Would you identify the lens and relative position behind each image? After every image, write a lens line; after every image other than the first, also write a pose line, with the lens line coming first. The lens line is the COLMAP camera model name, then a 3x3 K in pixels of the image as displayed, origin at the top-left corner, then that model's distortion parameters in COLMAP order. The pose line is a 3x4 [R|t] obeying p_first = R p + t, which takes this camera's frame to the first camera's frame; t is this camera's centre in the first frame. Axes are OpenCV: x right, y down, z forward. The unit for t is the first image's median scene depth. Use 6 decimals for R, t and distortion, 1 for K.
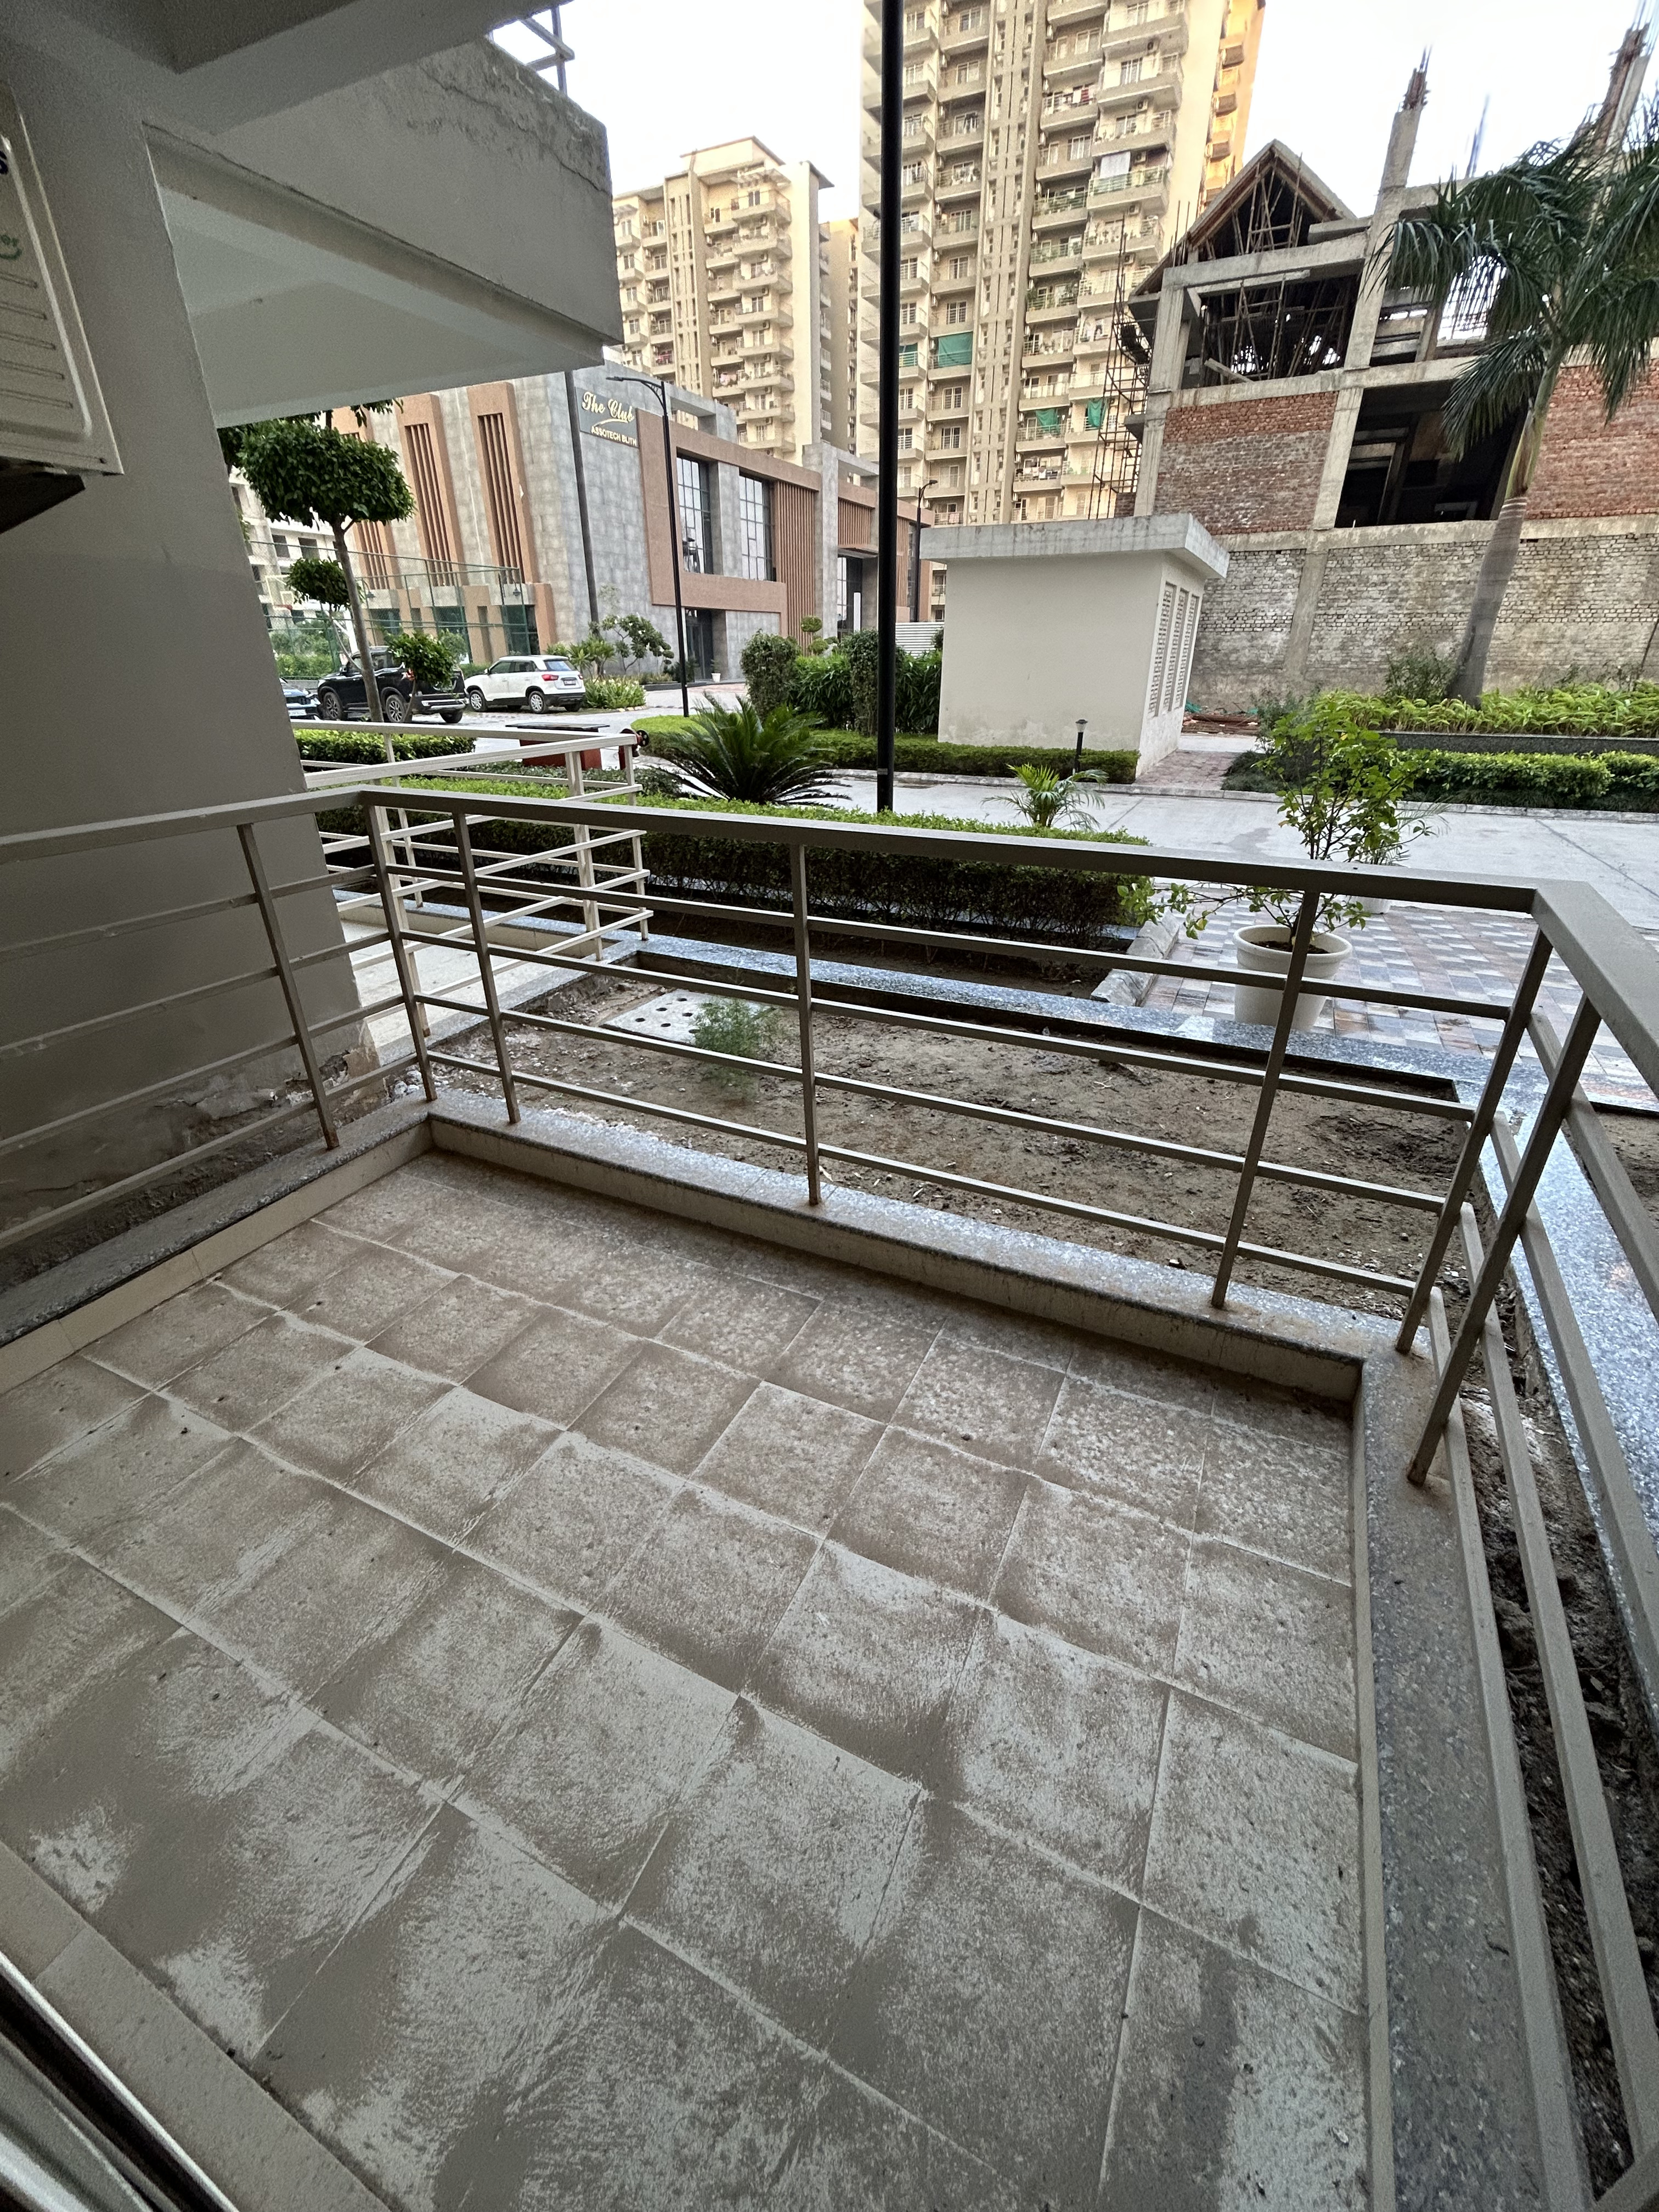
lens RADIAL K [[904.2, 0, 829.5], [0, 904.2, 1106.0], [0, 0, 1]] dist [0.000529, 0.000057]
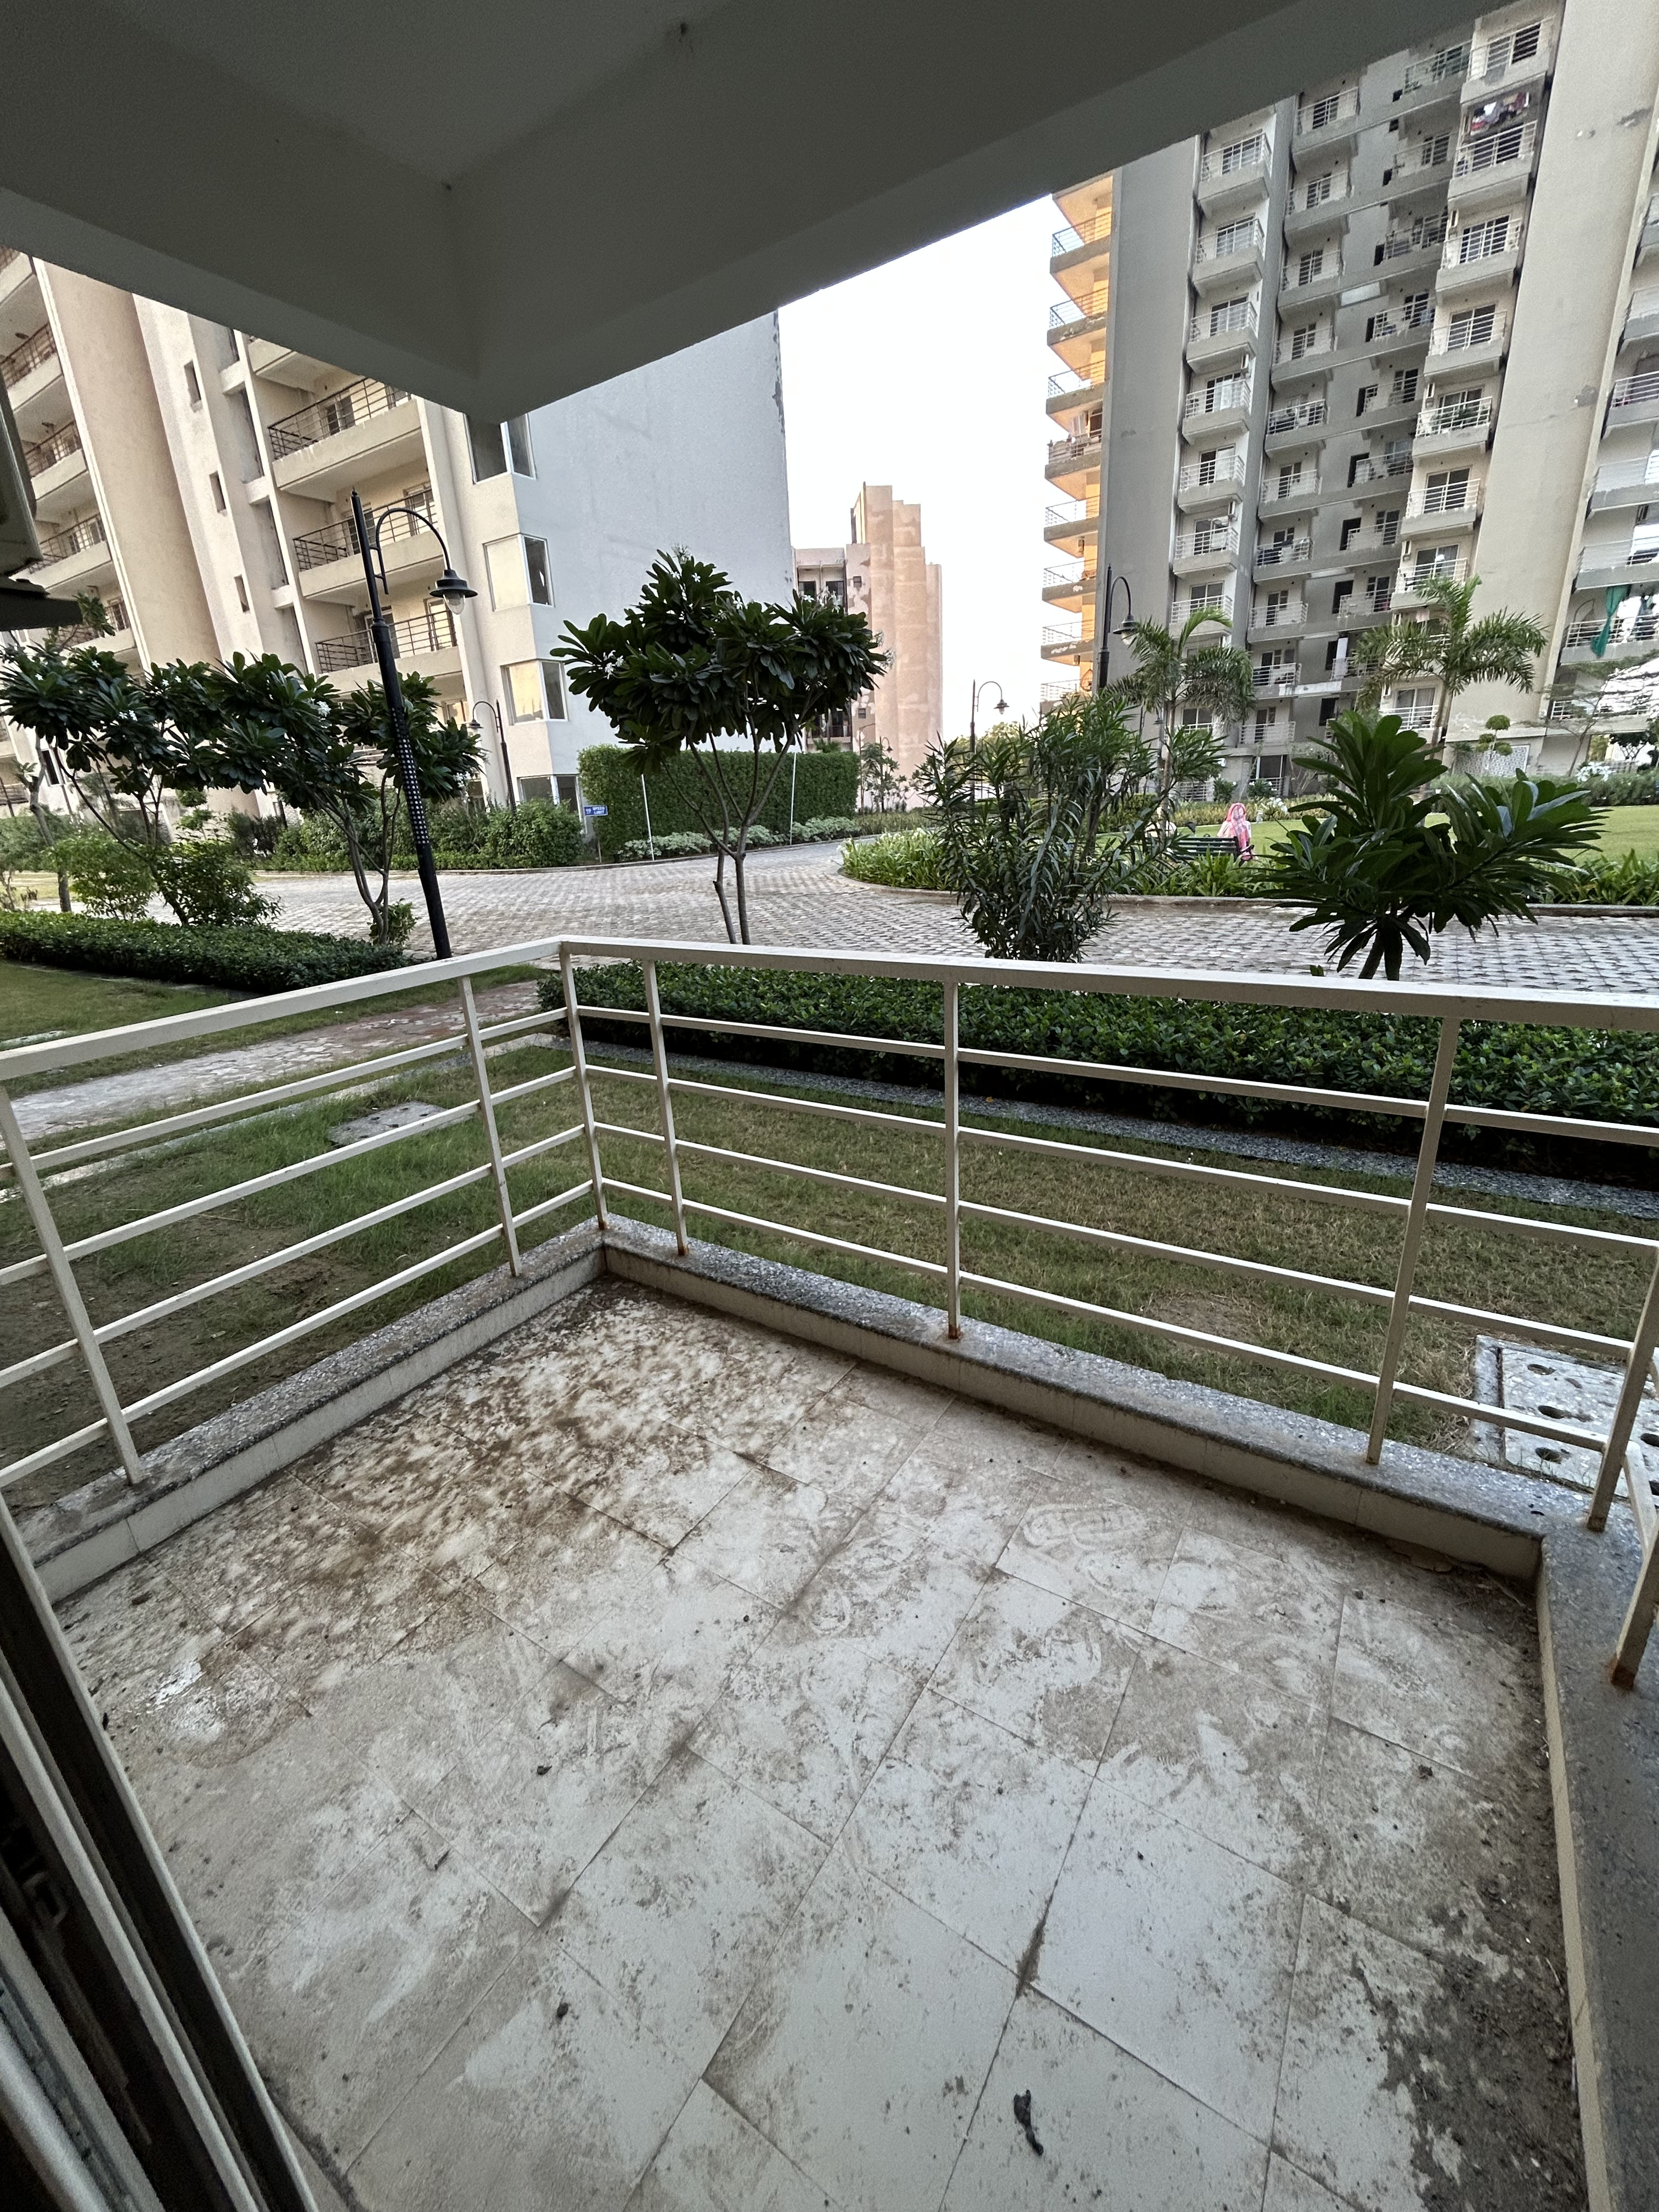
lens RADIAL K [[892.2, 0, 829.5], [0, 892.2, 1106.0], [0, 0, 1]] dist [0.000319, -0.000045]
pose [[0.991935, 0.002822, -0.126717, -0.034301], [-0.020105, 0.990597, -0.135326, -0.007453], [0.125143, 0.136782, 0.982665, 0.013917]]
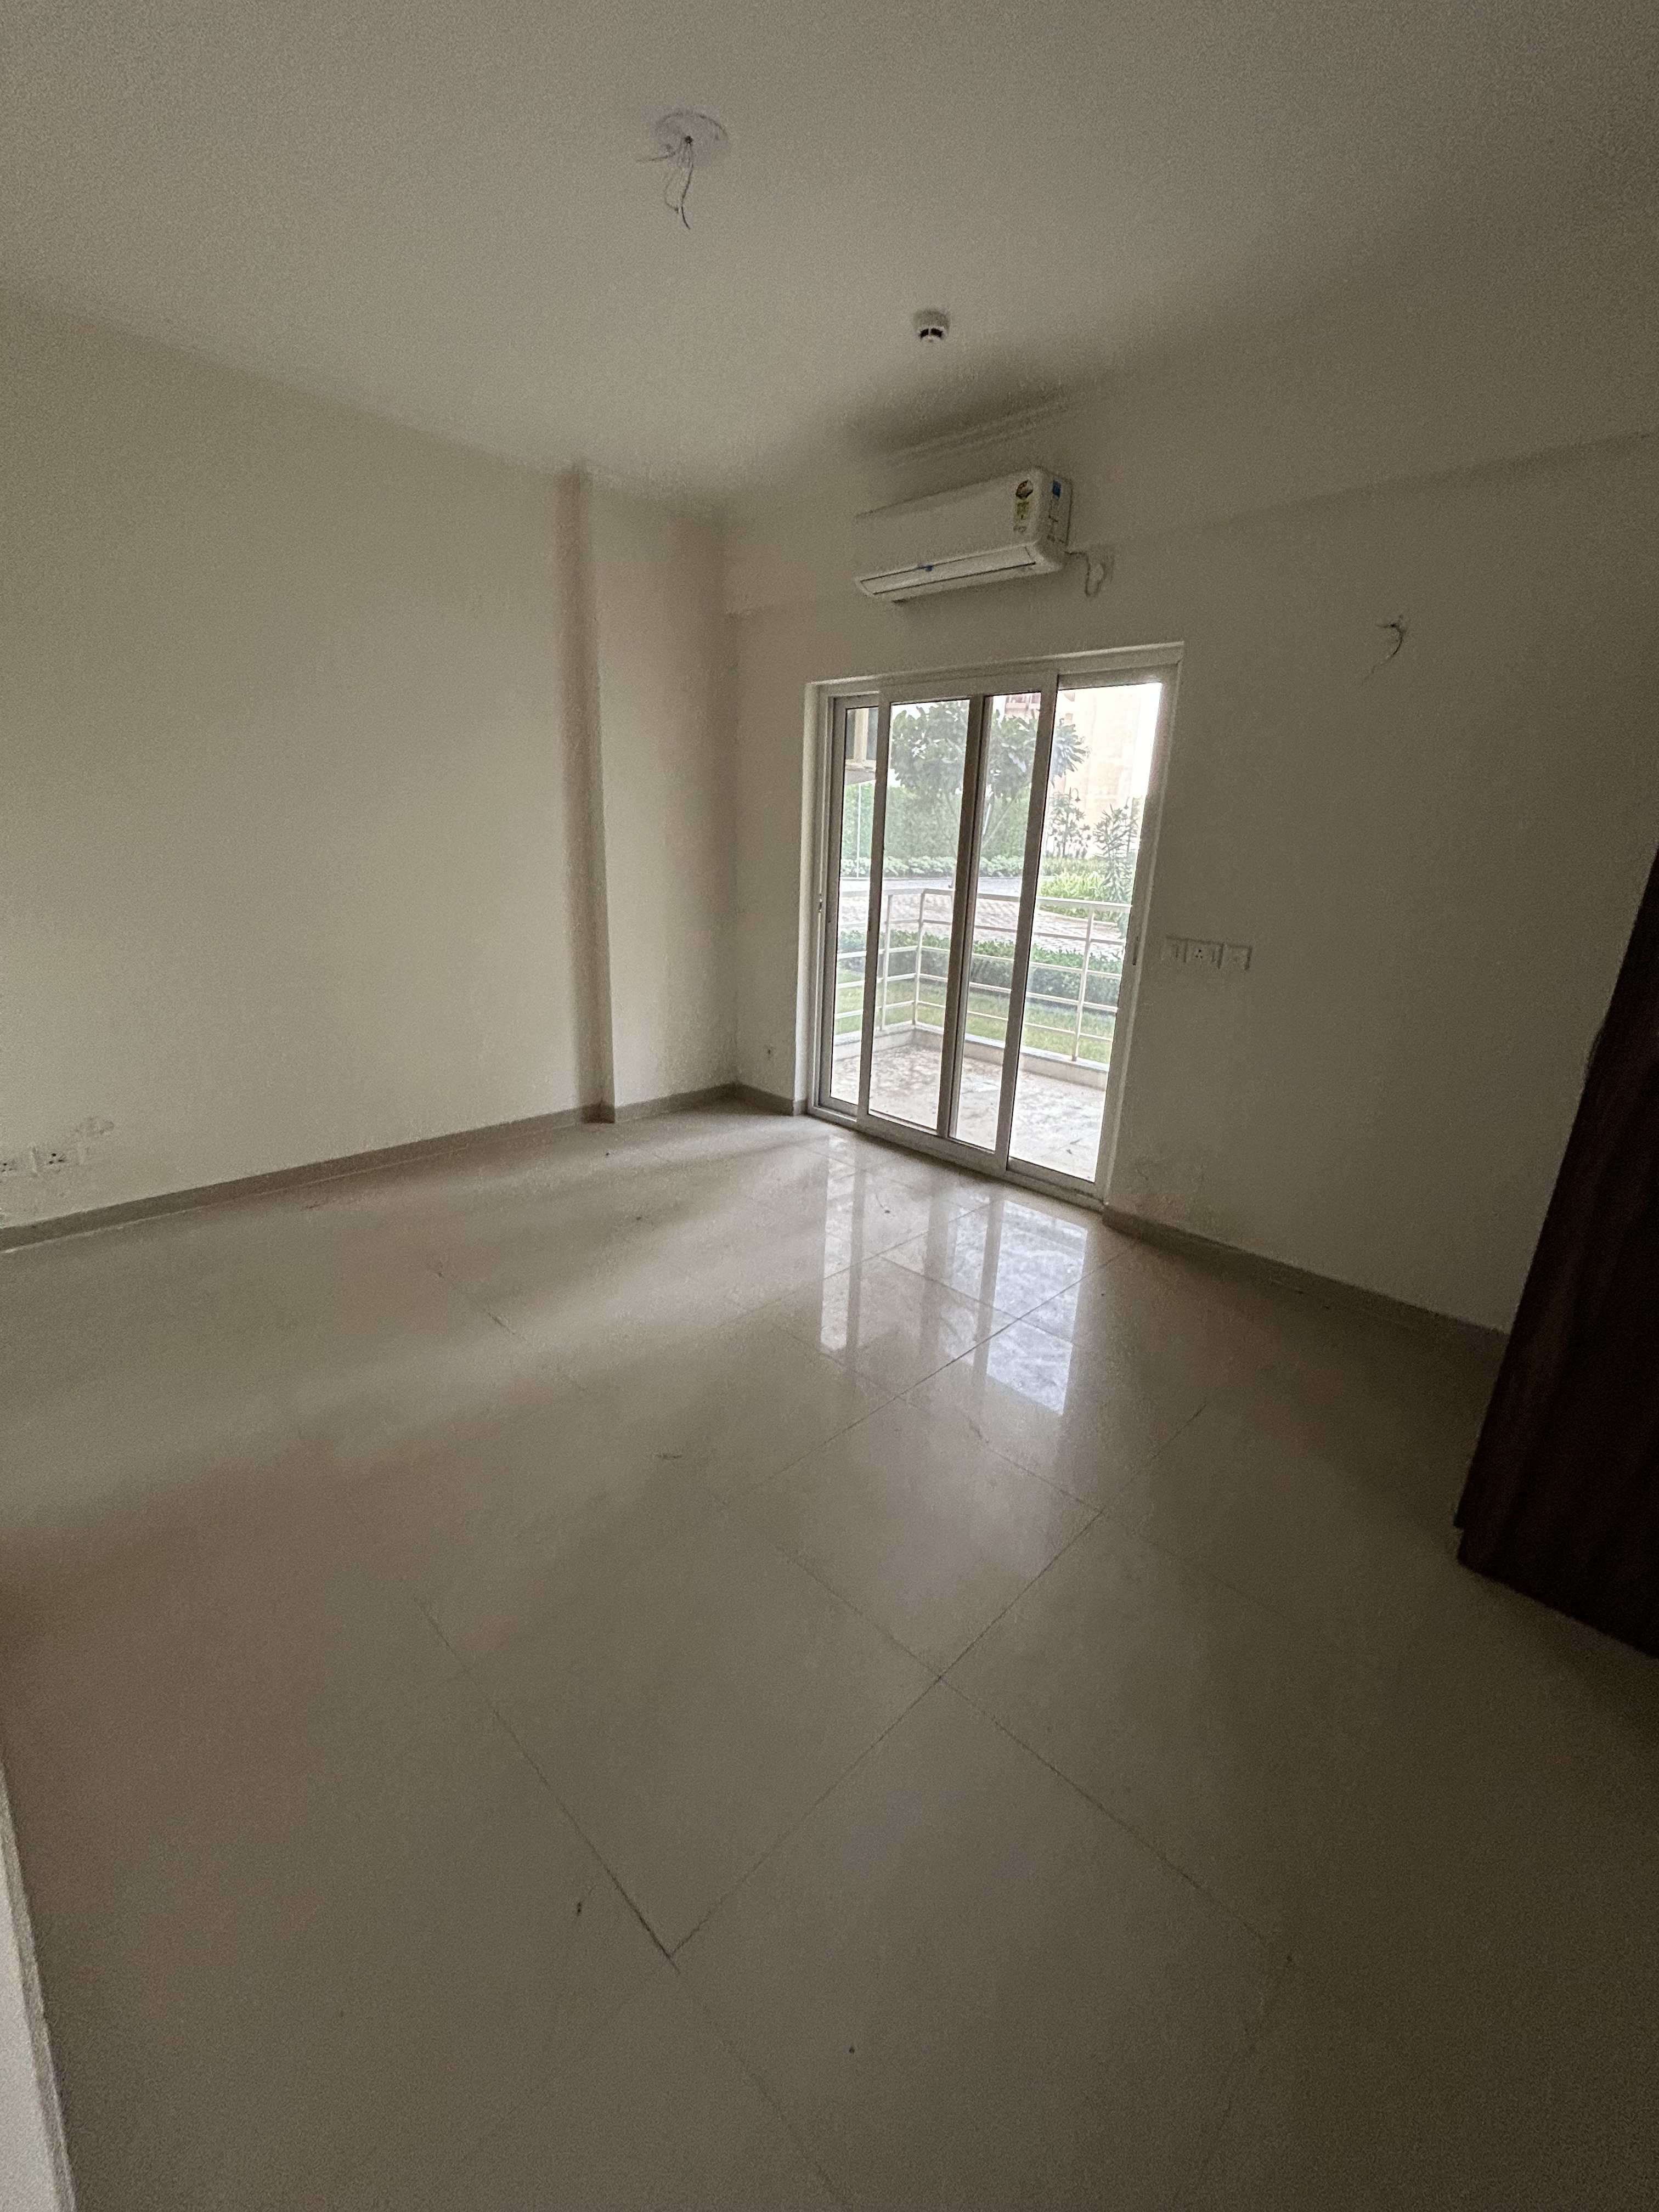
lens RADIAL K [[892.2, 0, 829.5], [0, 892.2, 1106.0], [0, 0, 1]] dist [0.000319, -0.000045]
pose [[0.950562, 0.137620, -0.278374, -0.002627], [-0.185089, 0.970889, -0.152042, 0.310285], [0.249346, 0.196049, 0.948362, -0.602958]]
